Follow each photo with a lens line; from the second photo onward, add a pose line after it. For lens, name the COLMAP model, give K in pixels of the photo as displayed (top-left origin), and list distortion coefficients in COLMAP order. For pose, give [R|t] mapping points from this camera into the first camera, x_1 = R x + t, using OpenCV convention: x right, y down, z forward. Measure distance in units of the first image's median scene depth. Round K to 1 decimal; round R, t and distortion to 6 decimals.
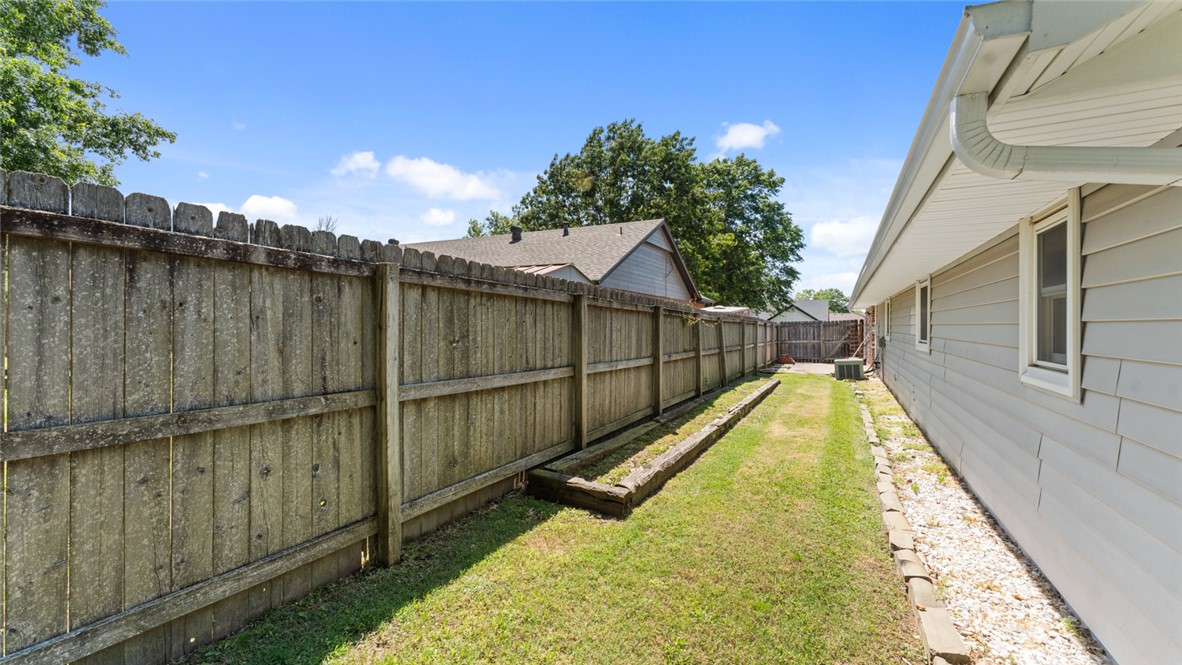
lens RADIAL K [[473.2, 0, 591.0], [0, 473.2, 332.5], [0, 0, 1]] dist [-0.001168, -0.000274]
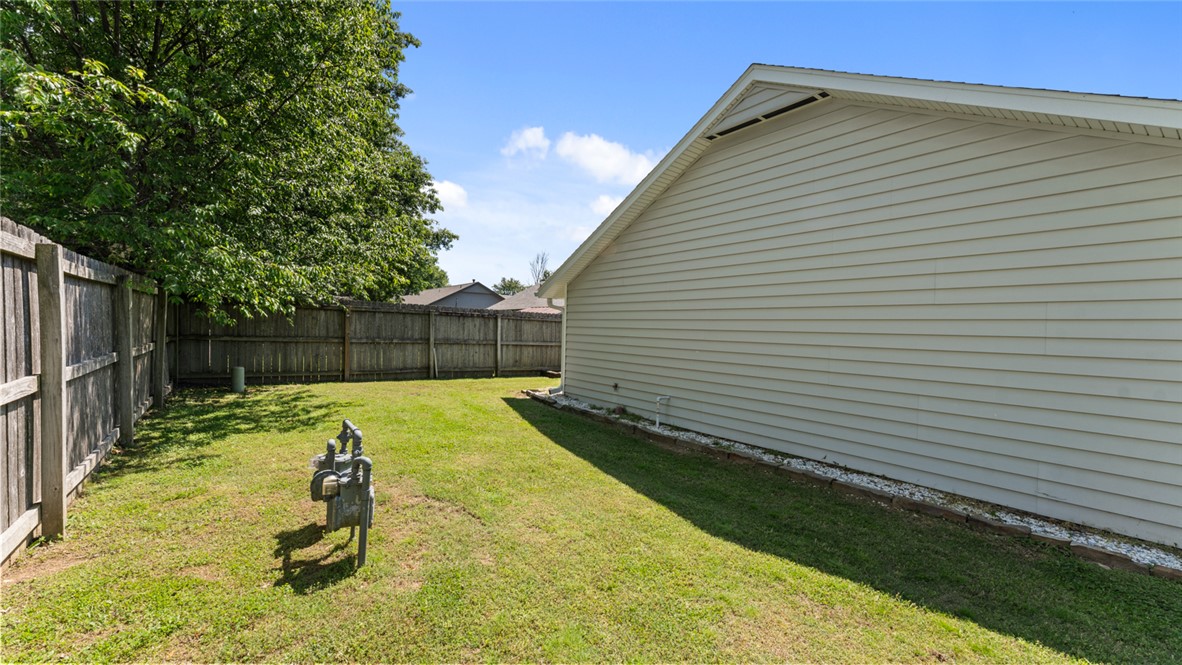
lens RADIAL K [[473.2, 0, 591.0], [0, 473.2, 332.5], [0, 0, 1]] dist [-0.001168, -0.000274]
pose [[0.907976, 0.013241, -0.418812, 2.029059], [-0.019394, 0.999757, -0.010438, 0.056706], [0.418572, 0.017600, 0.908013, -2.474892]]
